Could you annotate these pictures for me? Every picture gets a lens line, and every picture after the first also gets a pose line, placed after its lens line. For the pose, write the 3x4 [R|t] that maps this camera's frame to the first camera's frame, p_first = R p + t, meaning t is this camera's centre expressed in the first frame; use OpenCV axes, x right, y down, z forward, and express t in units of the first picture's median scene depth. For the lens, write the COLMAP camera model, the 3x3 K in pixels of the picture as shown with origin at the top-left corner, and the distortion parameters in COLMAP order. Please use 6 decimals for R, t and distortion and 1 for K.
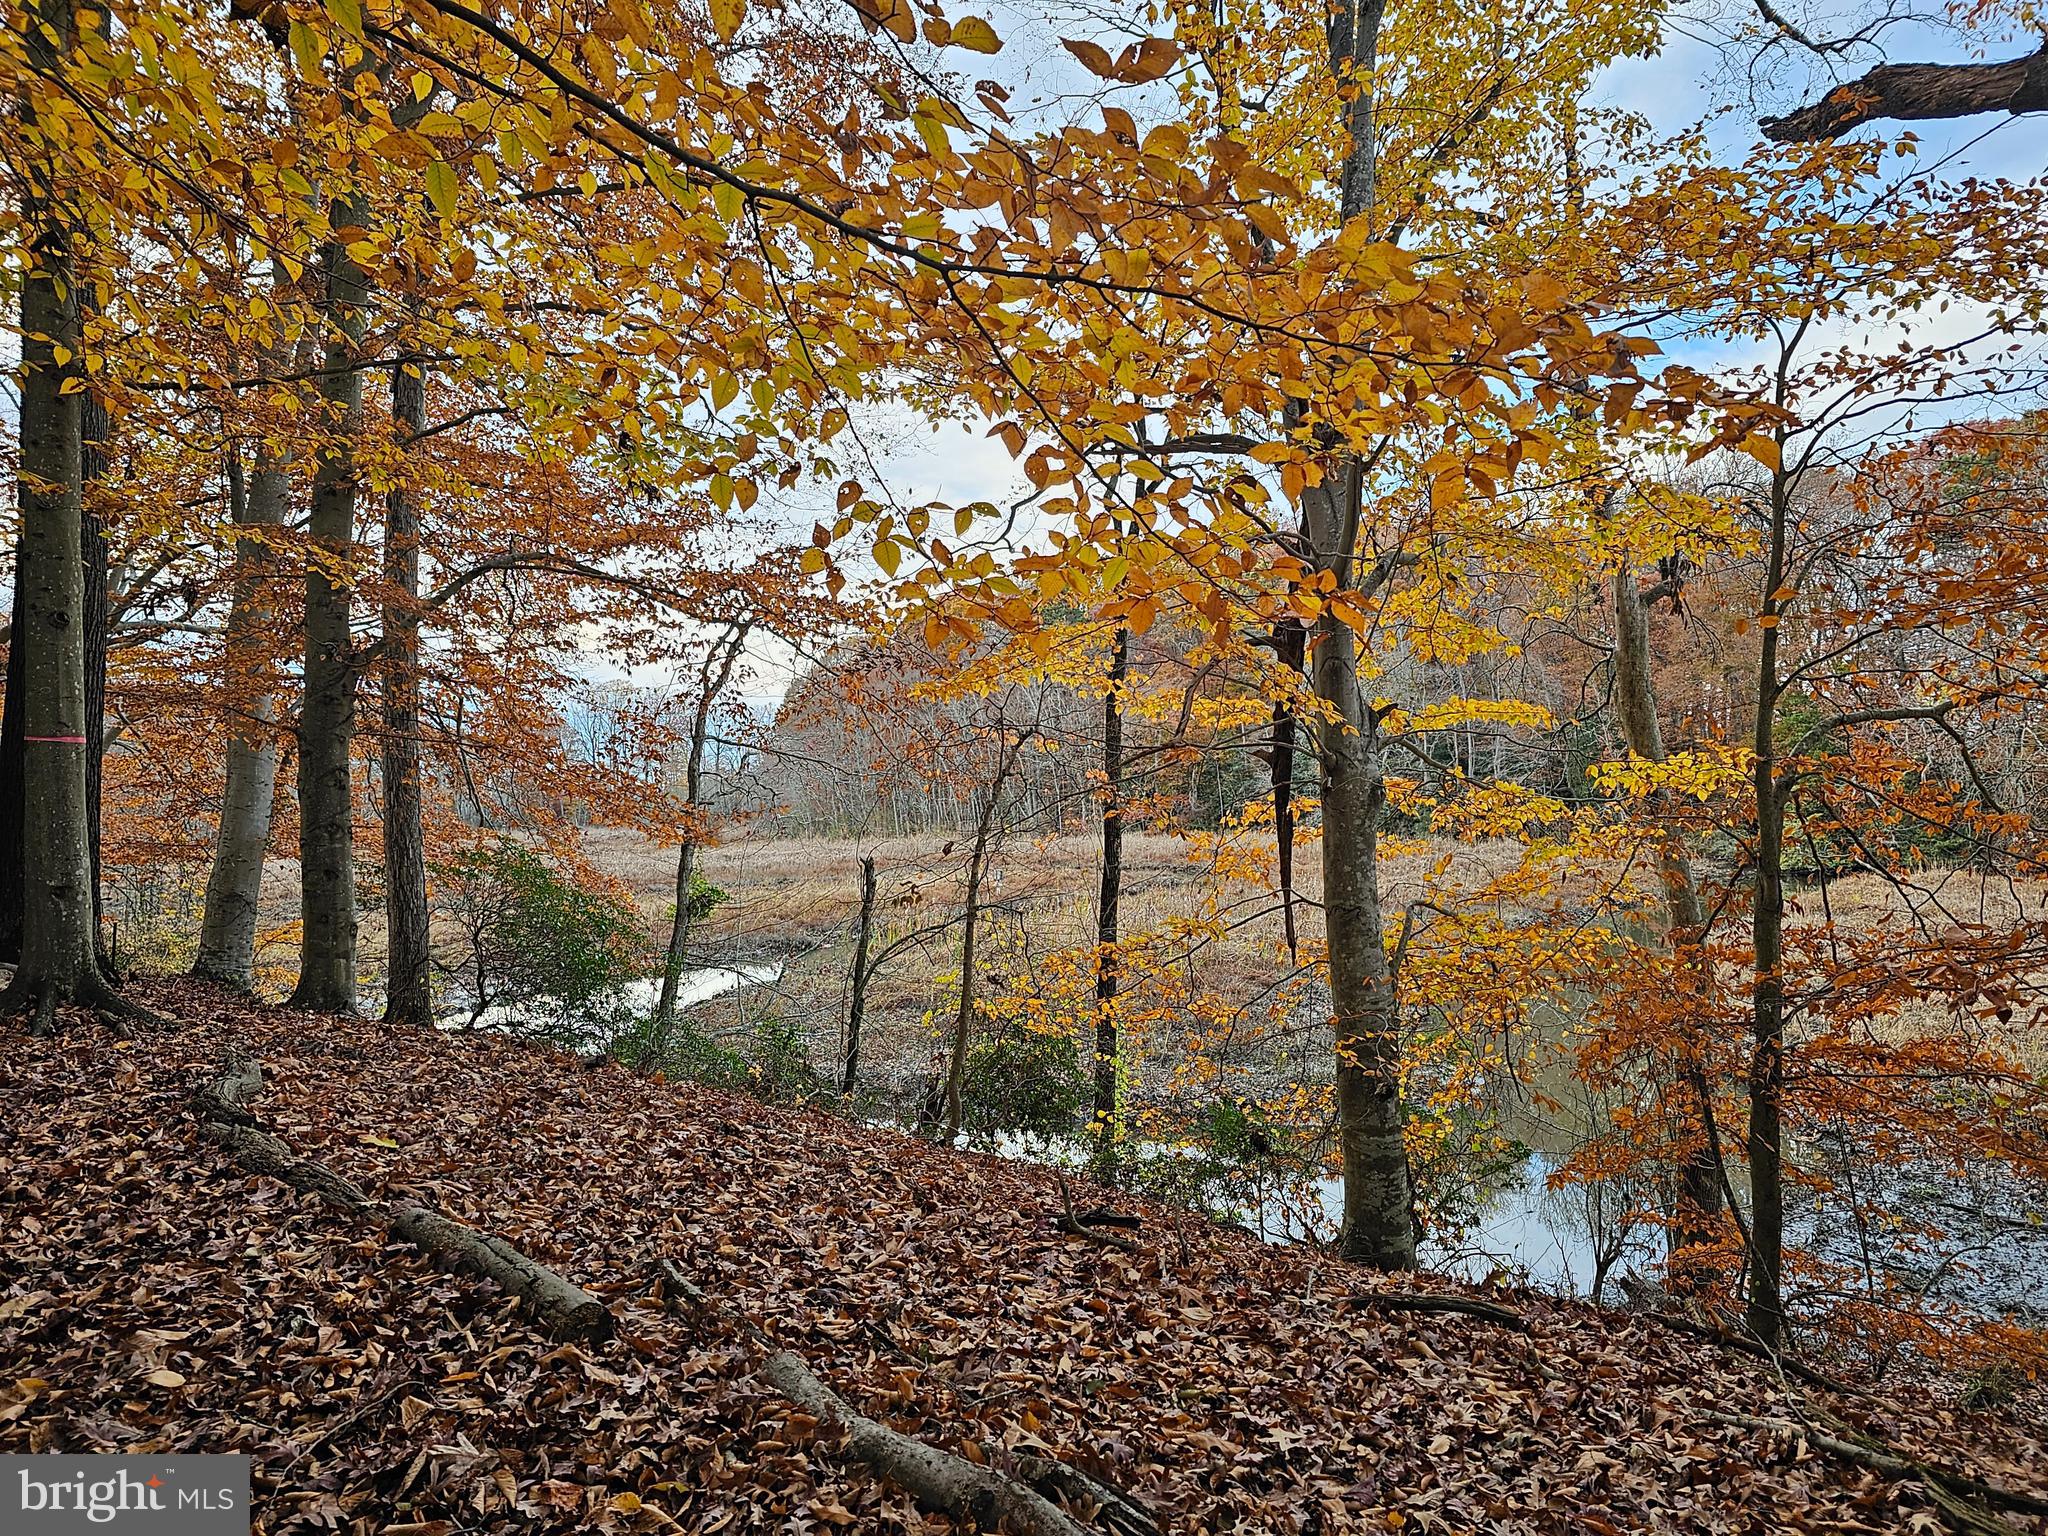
lens RADIAL K [[1369.7, 0, 1014.0], [0, 1369.7, 734.5], [0, 0, 1]] dist [0.061161, -0.048573]
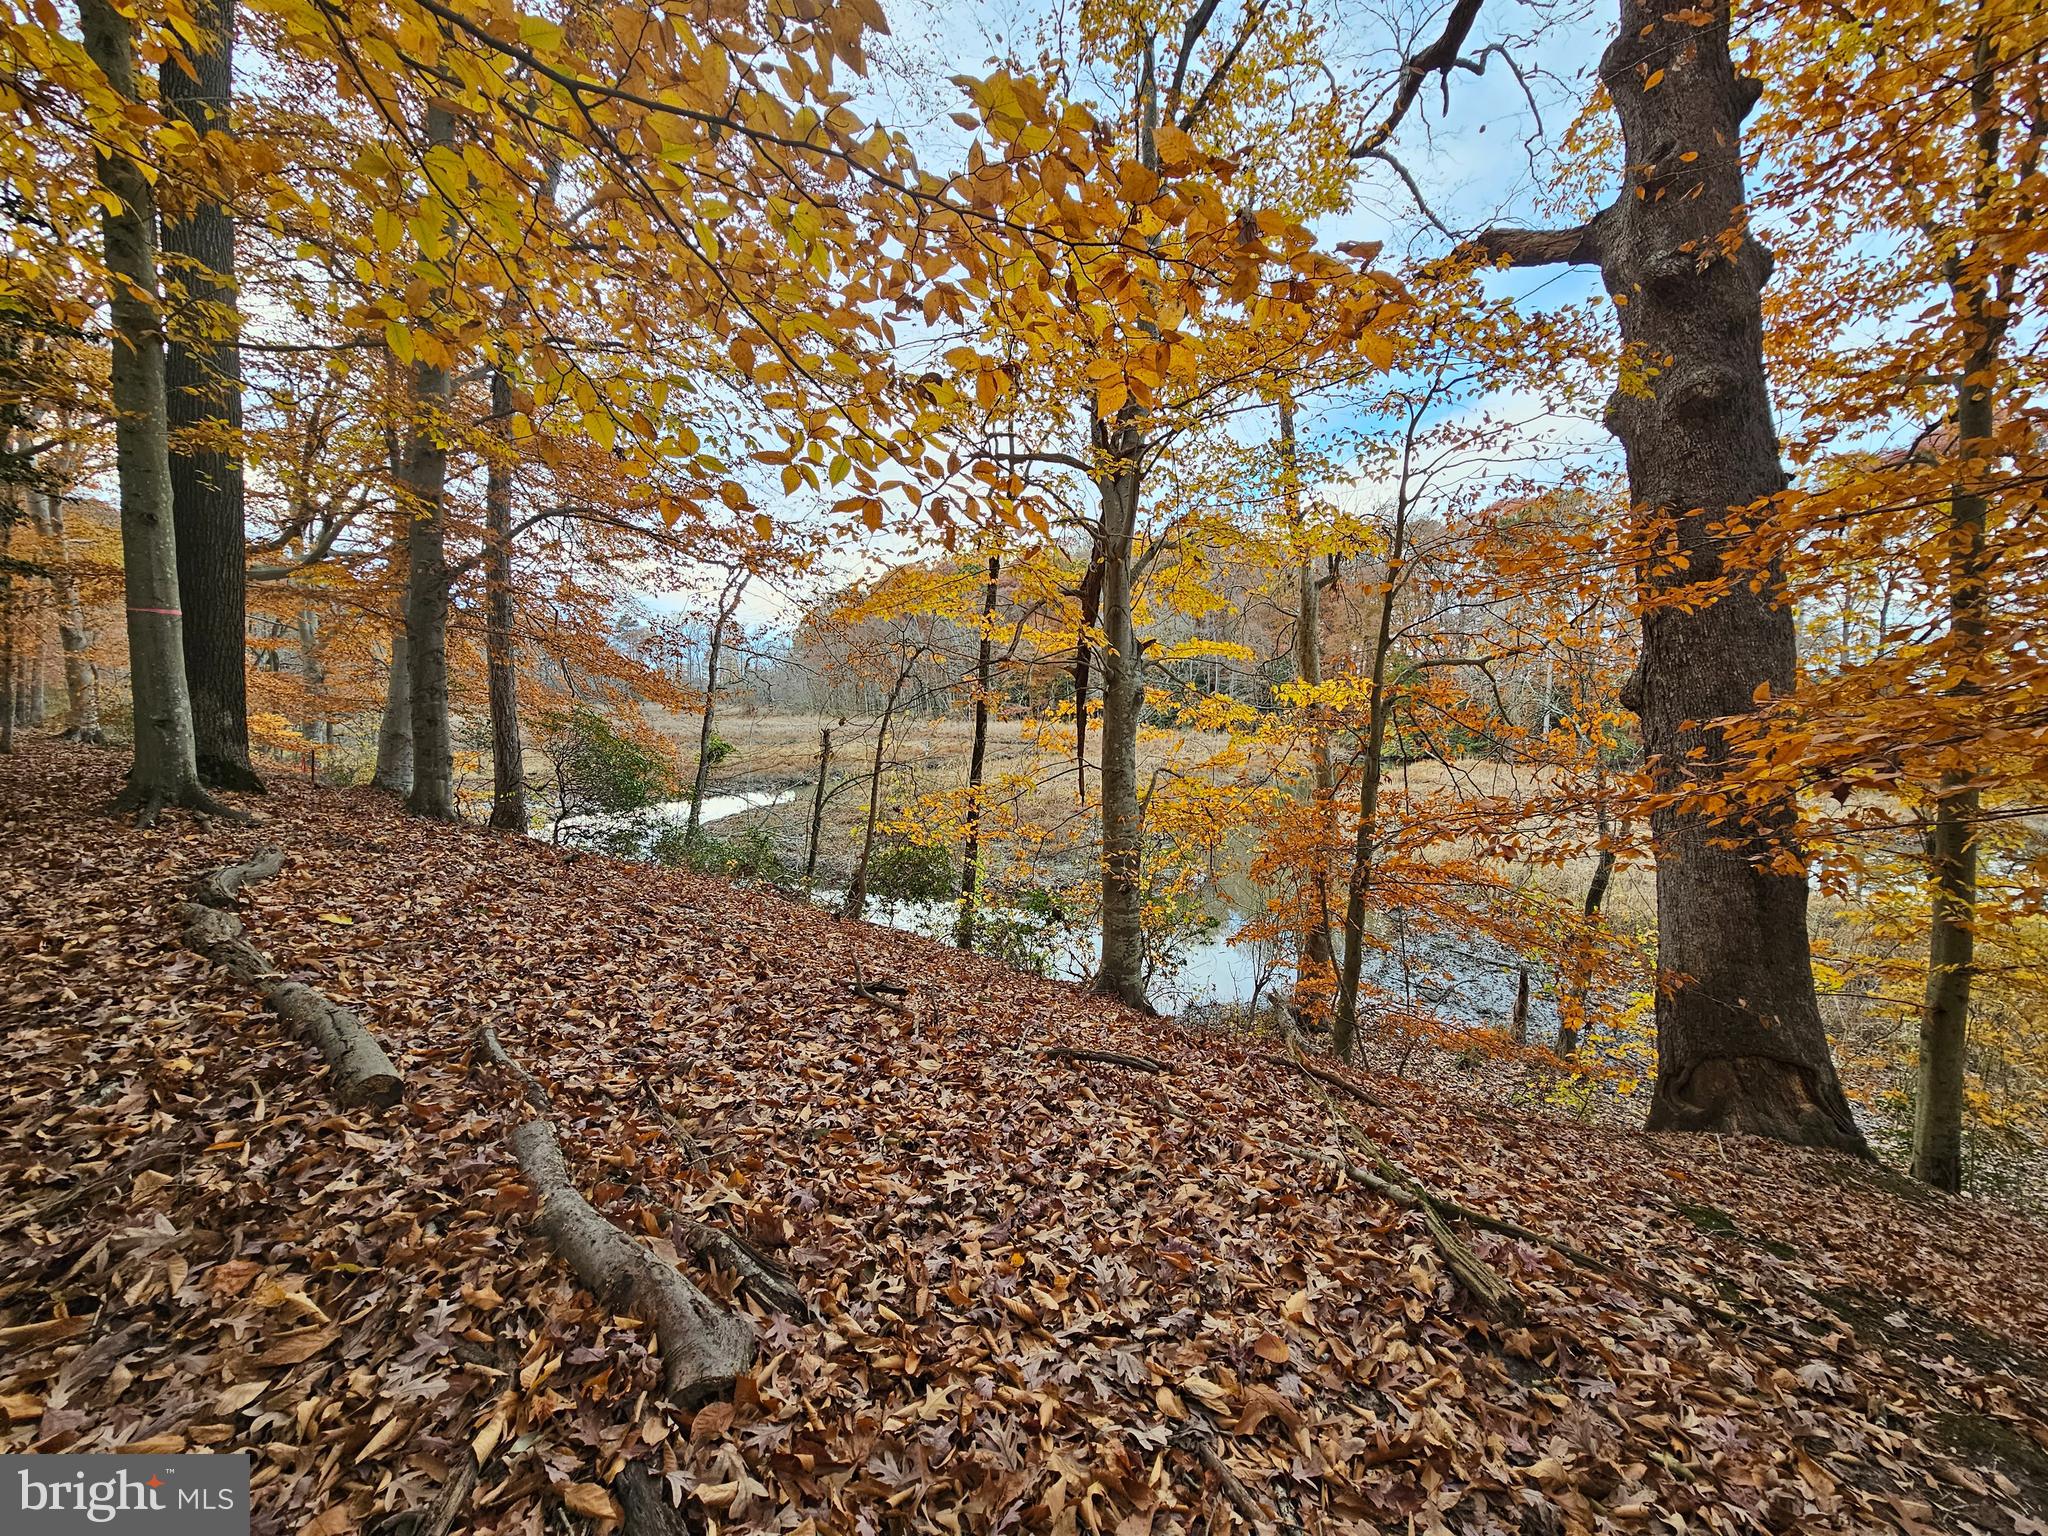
lens RADIAL K [[825.6, 0, 1024.1], [0, 825.6, 748.5], [0, 0, 1]] dist [-0.001184, 0.000159]
pose [[0.995286, 0.037762, 0.089325, 0.067460], [-0.046941, 0.993573, 0.103003, 0.012352], [-0.084861, -0.106711, 0.990662, 0.109792]]
